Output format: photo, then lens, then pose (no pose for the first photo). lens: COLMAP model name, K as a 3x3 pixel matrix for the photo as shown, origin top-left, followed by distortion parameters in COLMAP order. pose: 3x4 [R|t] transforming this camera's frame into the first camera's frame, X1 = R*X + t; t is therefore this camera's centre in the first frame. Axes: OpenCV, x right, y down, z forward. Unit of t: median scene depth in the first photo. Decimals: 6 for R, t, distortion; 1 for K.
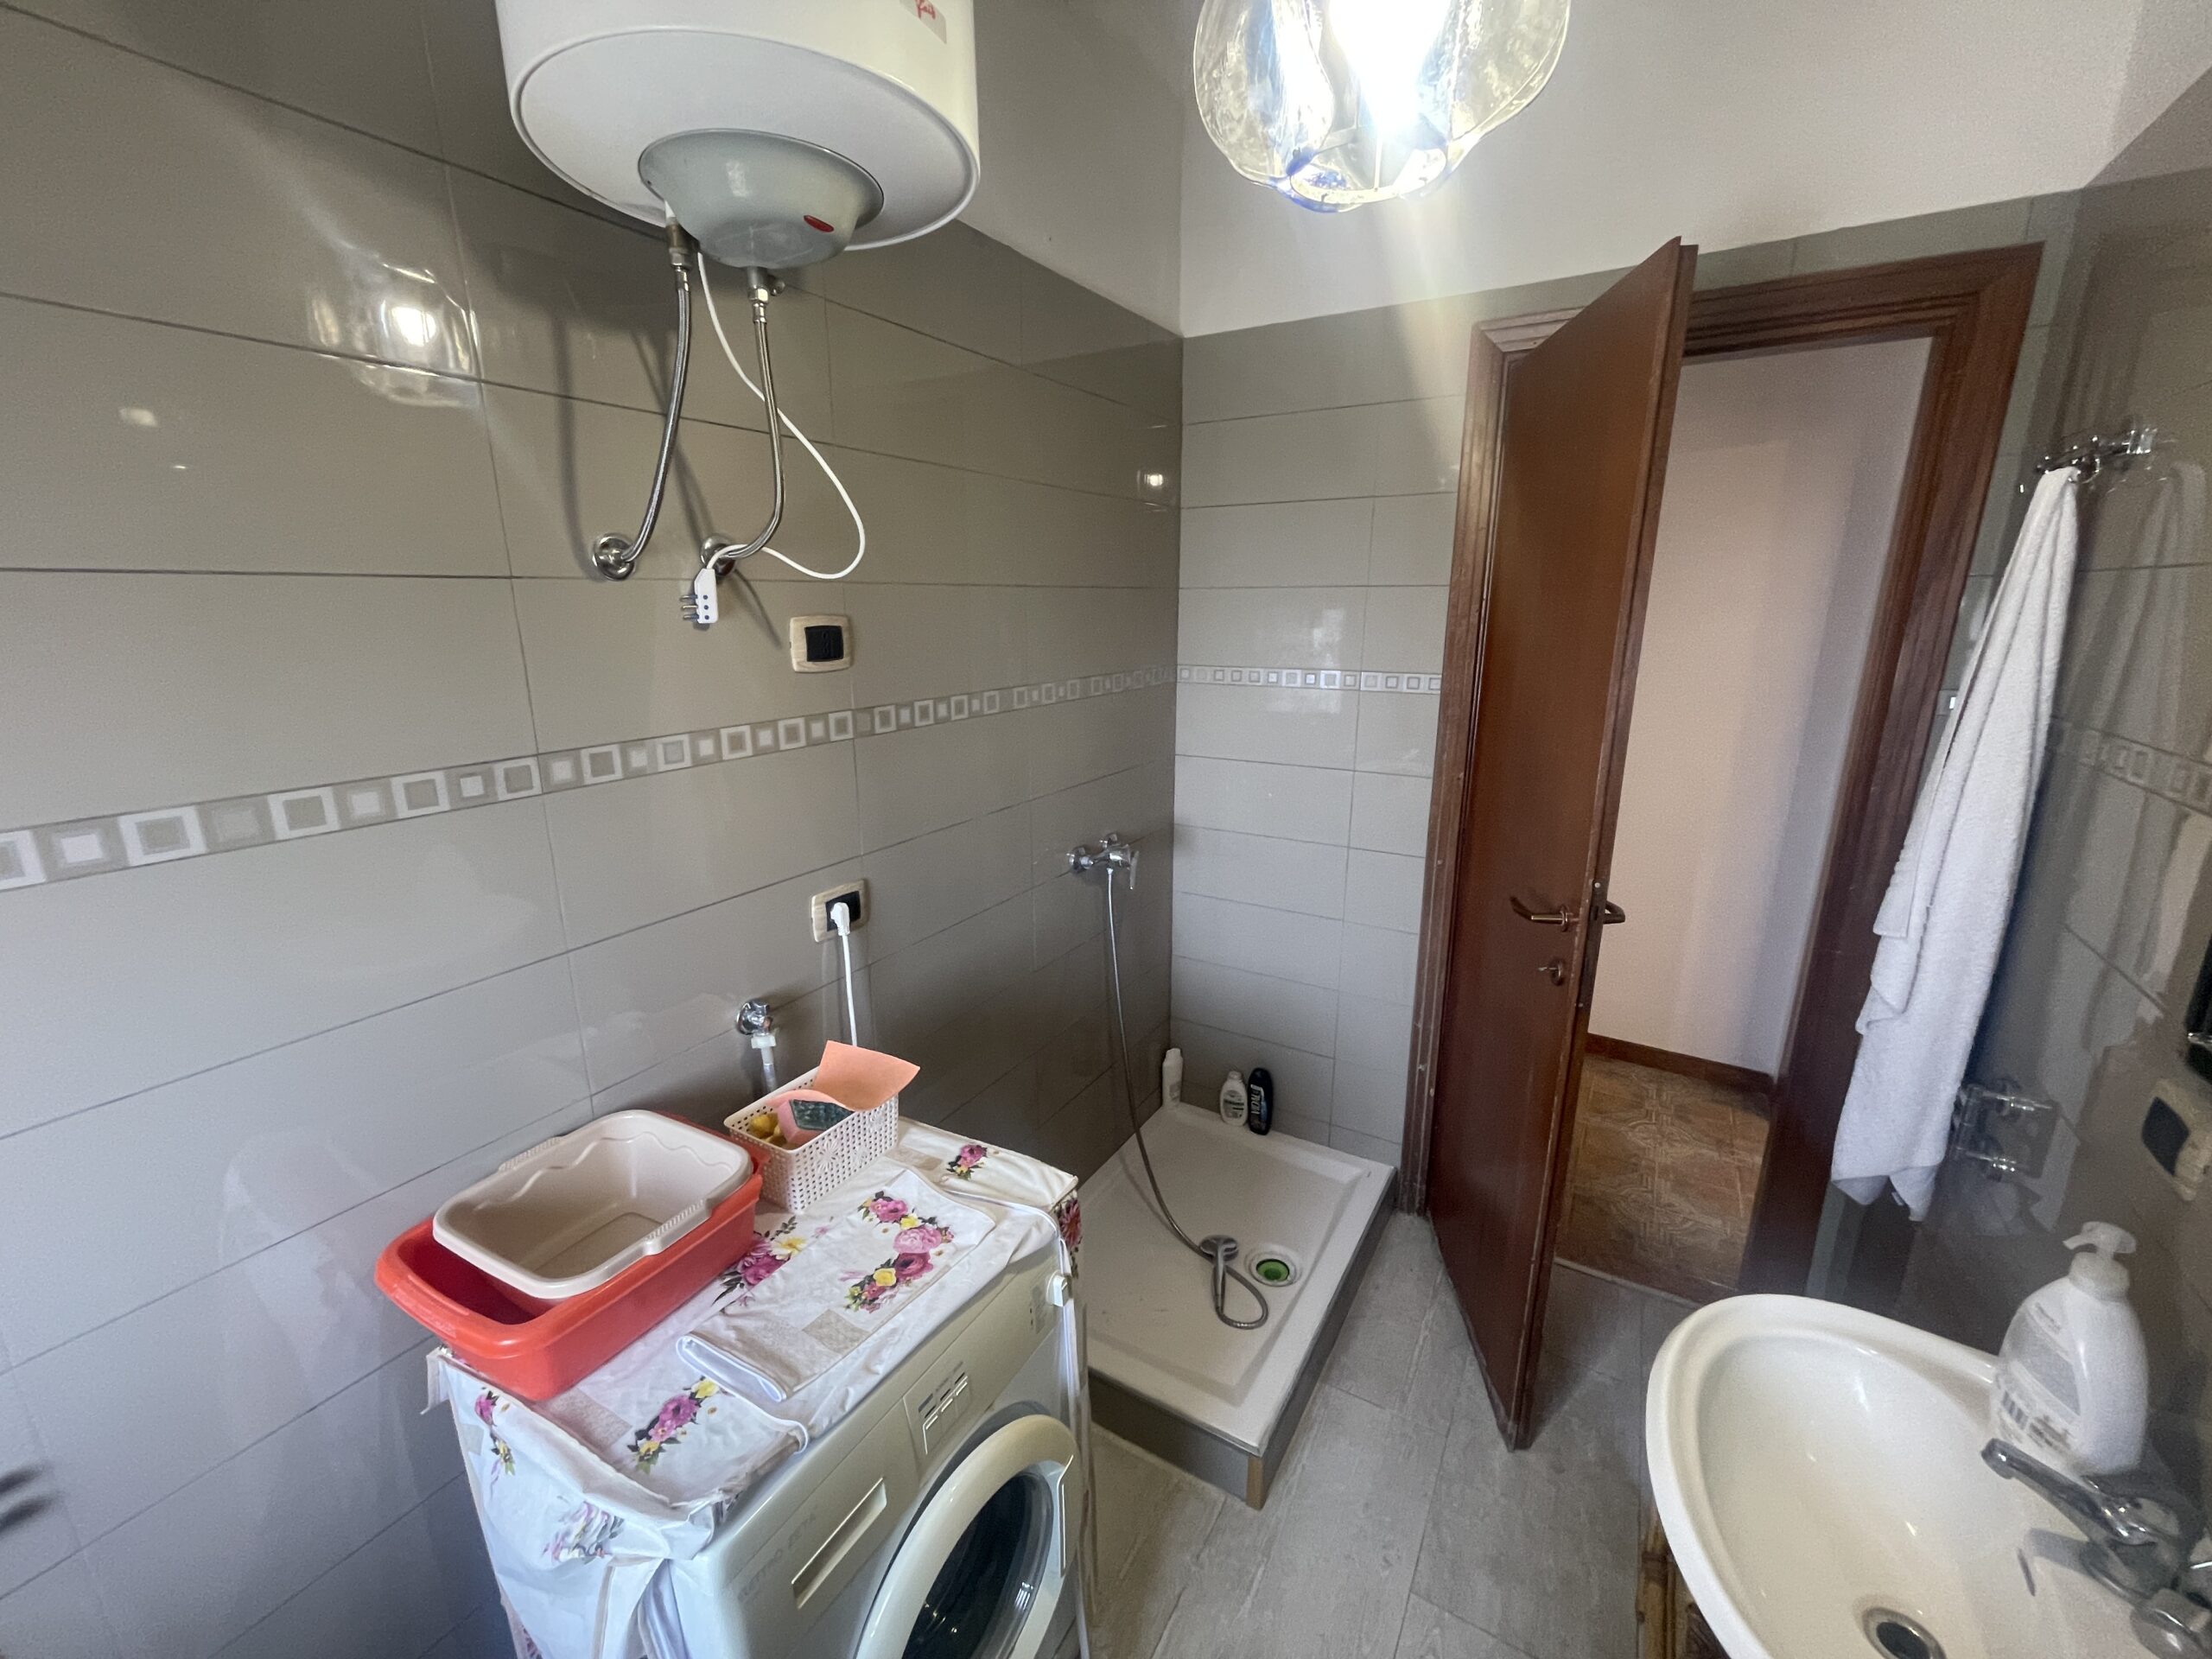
lens RADIAL K [[901.1, 0, 1093.5], [0, 901.1, 828.9], [0, 0, 1]] dist [-0.002134, 0.000031]
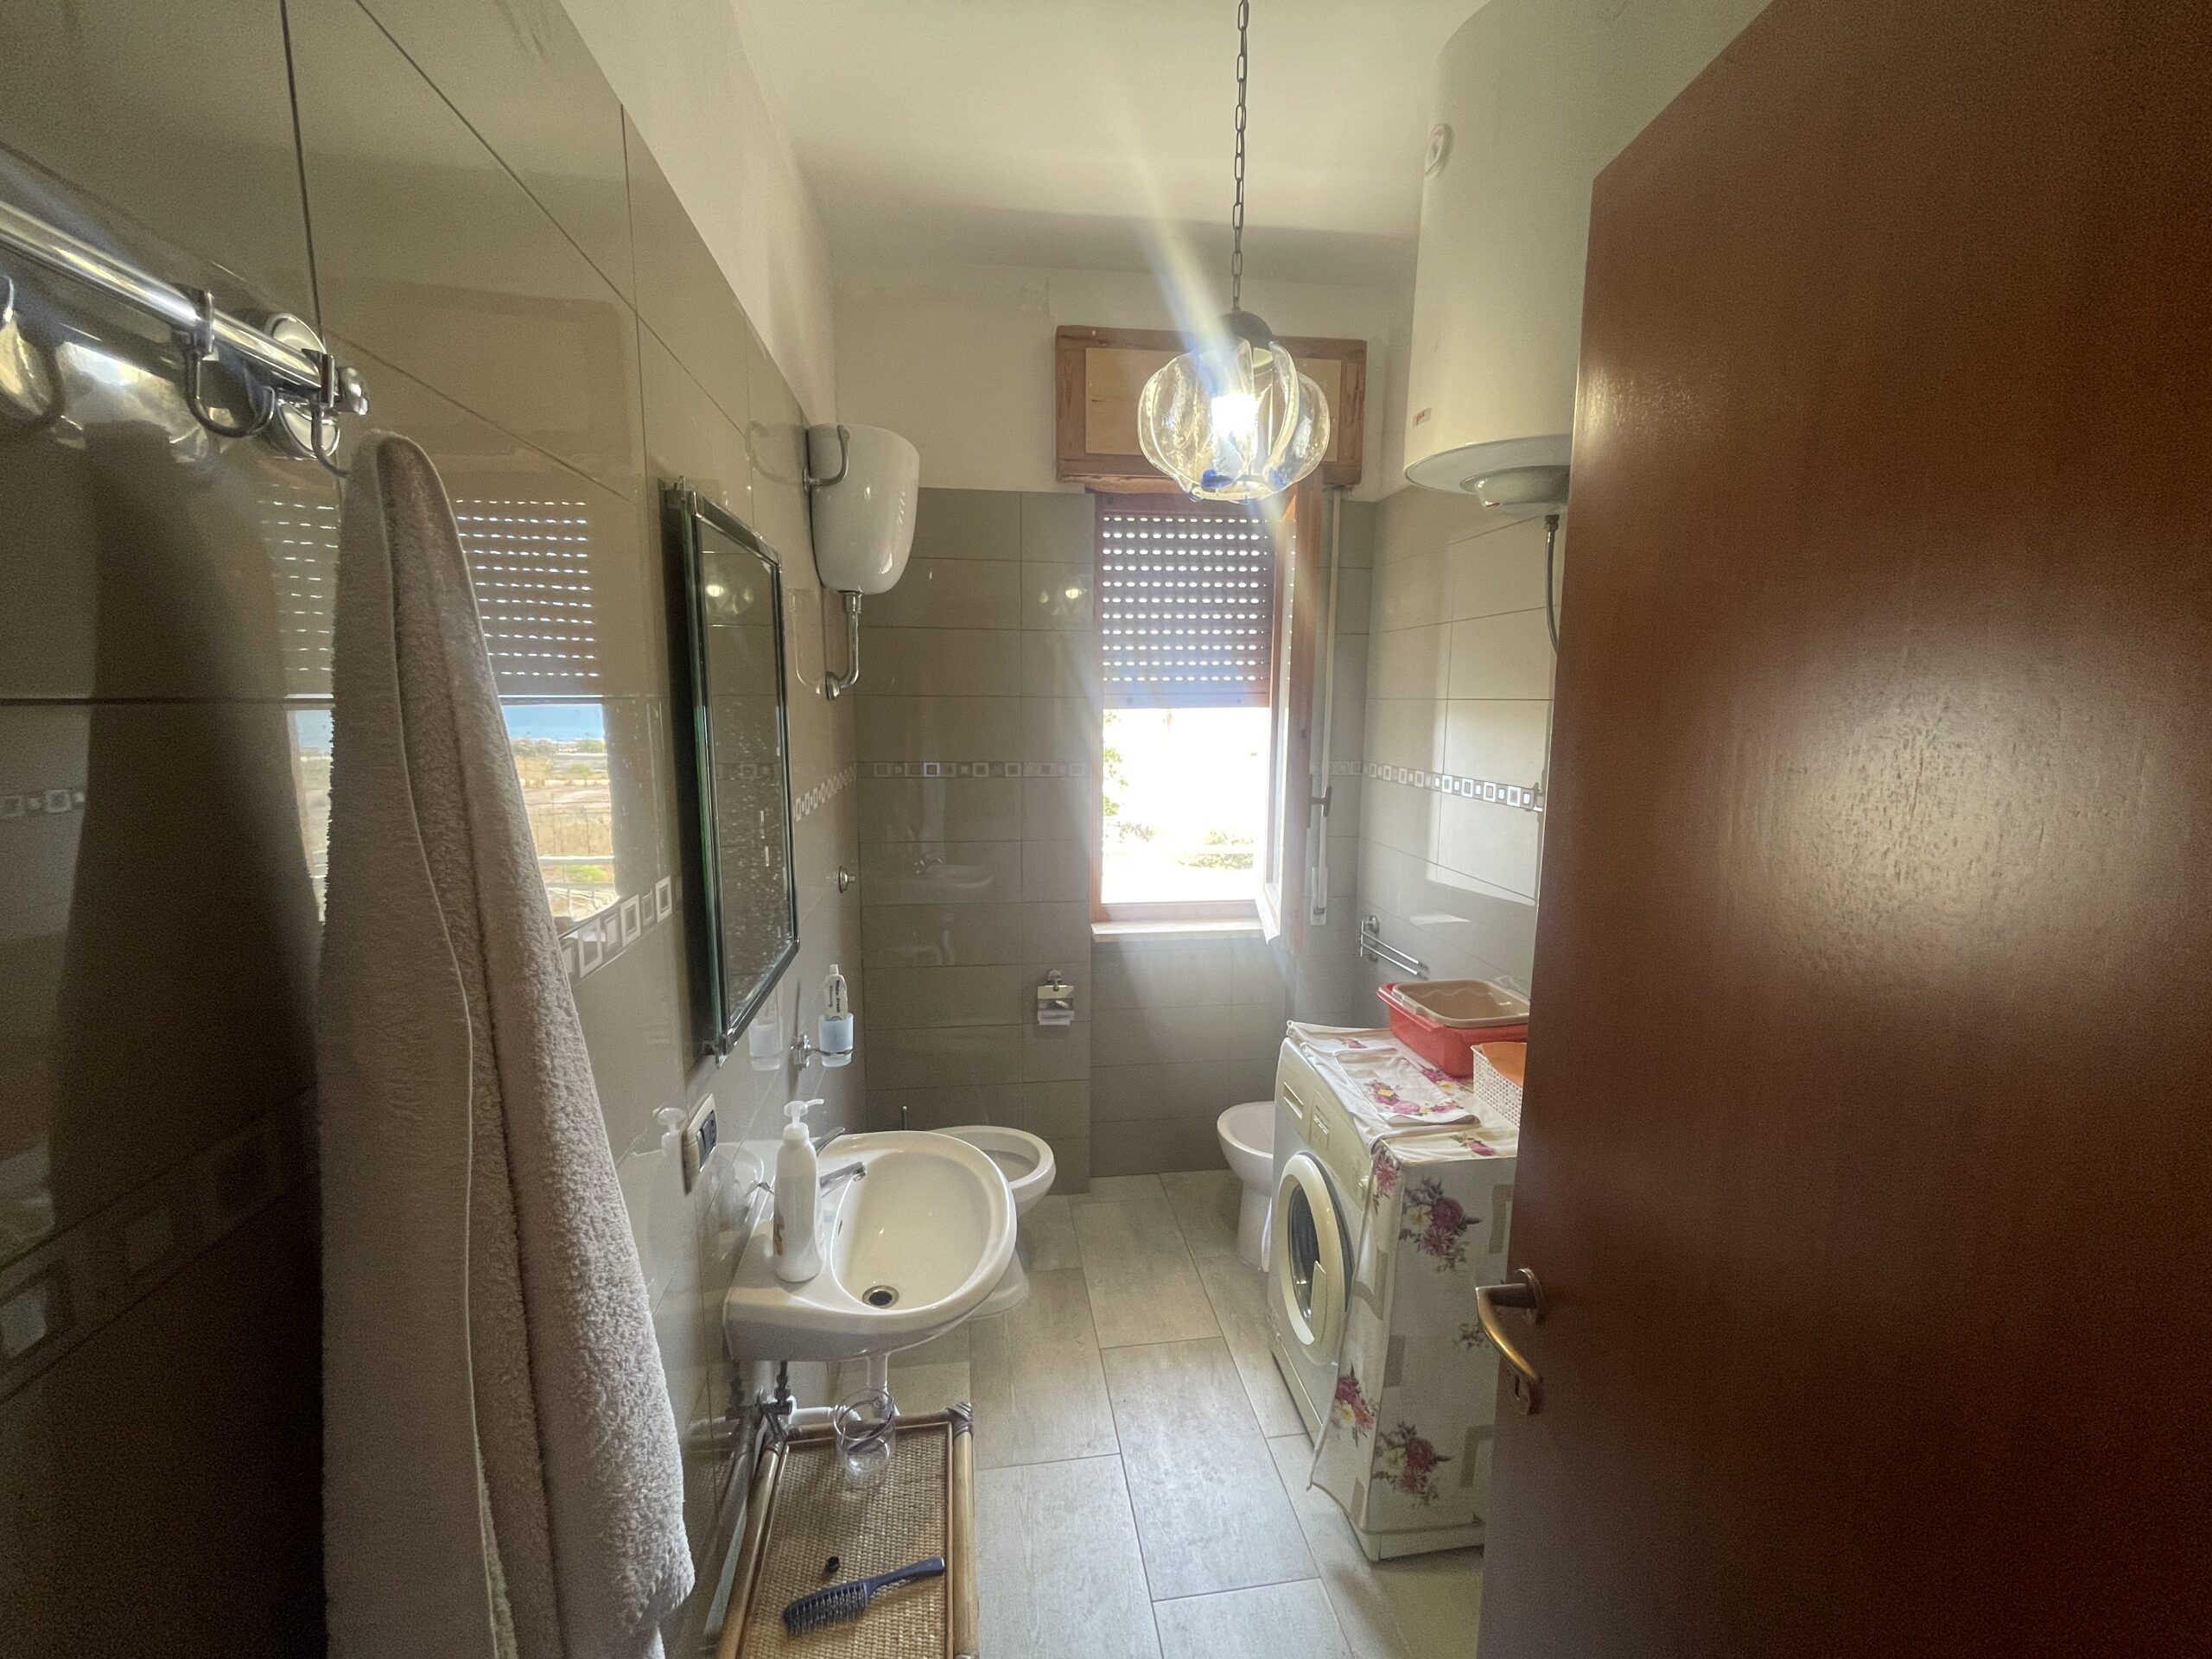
lens RADIAL K [[901.1, 0, 1093.5], [0, 901.1, 828.9], [0, 0, 1]] dist [-0.002134, 0.000031]
pose [[-0.780894, 0.093063, -0.617693, 1.257976], [-0.155112, 0.928981, 0.336056, -0.481458], [0.605099, 0.358236, -0.711000, 1.736511]]
